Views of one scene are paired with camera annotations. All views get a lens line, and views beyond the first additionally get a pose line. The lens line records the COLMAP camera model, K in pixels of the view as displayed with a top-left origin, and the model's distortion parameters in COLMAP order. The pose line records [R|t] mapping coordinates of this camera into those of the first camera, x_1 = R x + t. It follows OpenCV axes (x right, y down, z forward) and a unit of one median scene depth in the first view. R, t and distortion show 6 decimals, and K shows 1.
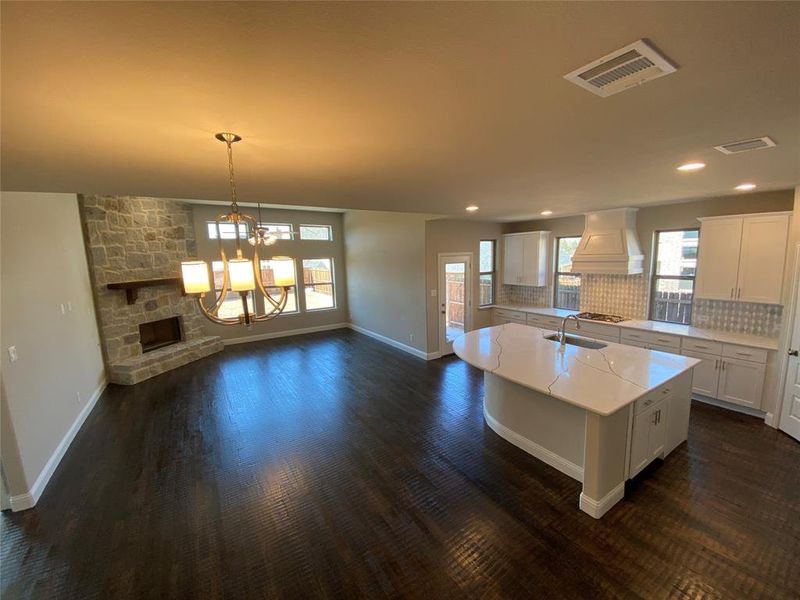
lens RADIAL K [[328.5, 0, 404.4], [0, 328.5, 297.5], [0, 0, 1]] dist [0.011729, -0.009878]
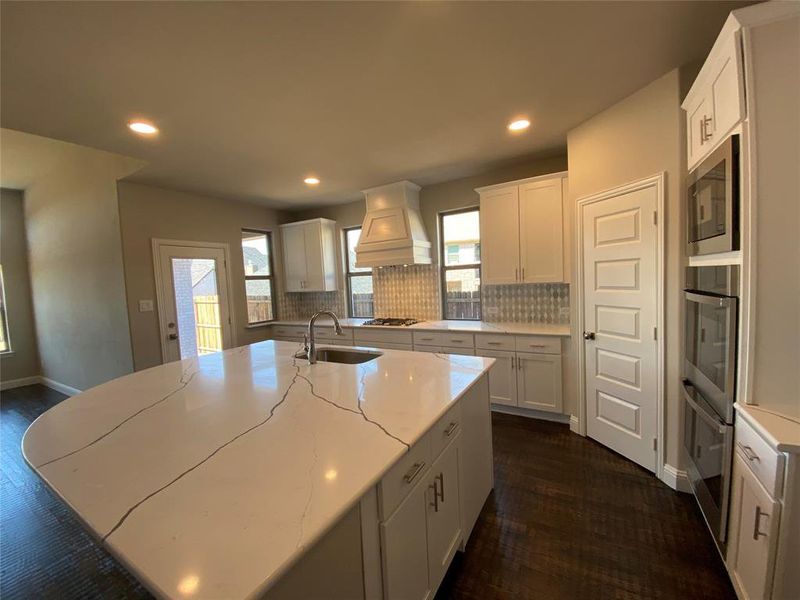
lens RADIAL K [[328.5, 0, 393.4], [0, 328.5, 298.3], [0, 0, 1]] dist [0.011729, -0.009878]
pose [[0.899585, -0.046464, 0.434266, 0.247310], [0.084936, 0.993953, -0.069597, 0.056777], [-0.428406, 0.099493, 0.898092, 0.276764]]
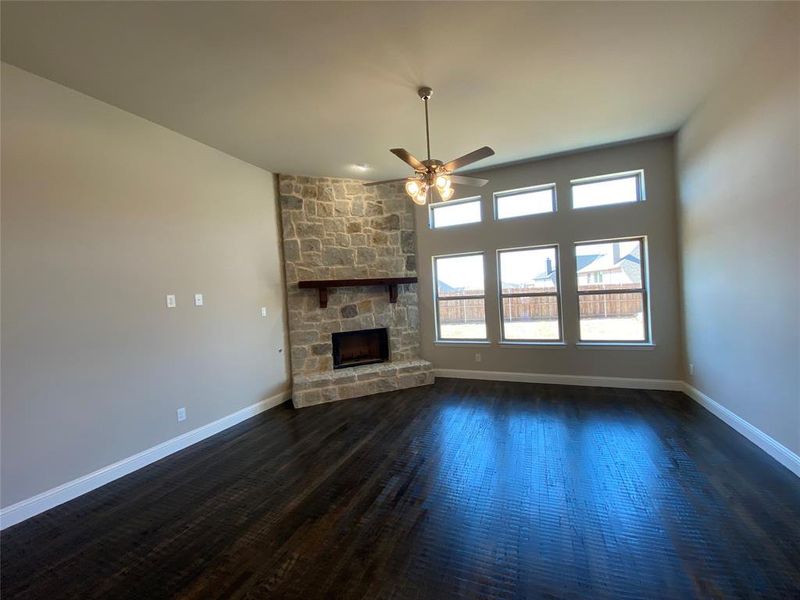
lens RADIAL K [[314.9, 0, 400.5], [0, 314.9, 302.2], [0, 0, 1]] dist [0.030939, -0.000054]
pose [[0.571593, 0.016732, -0.820367, -0.062196], [-0.065794, 0.997507, -0.025498, 0.013657], [0.817895, 0.068550, 0.571269, 0.709307]]
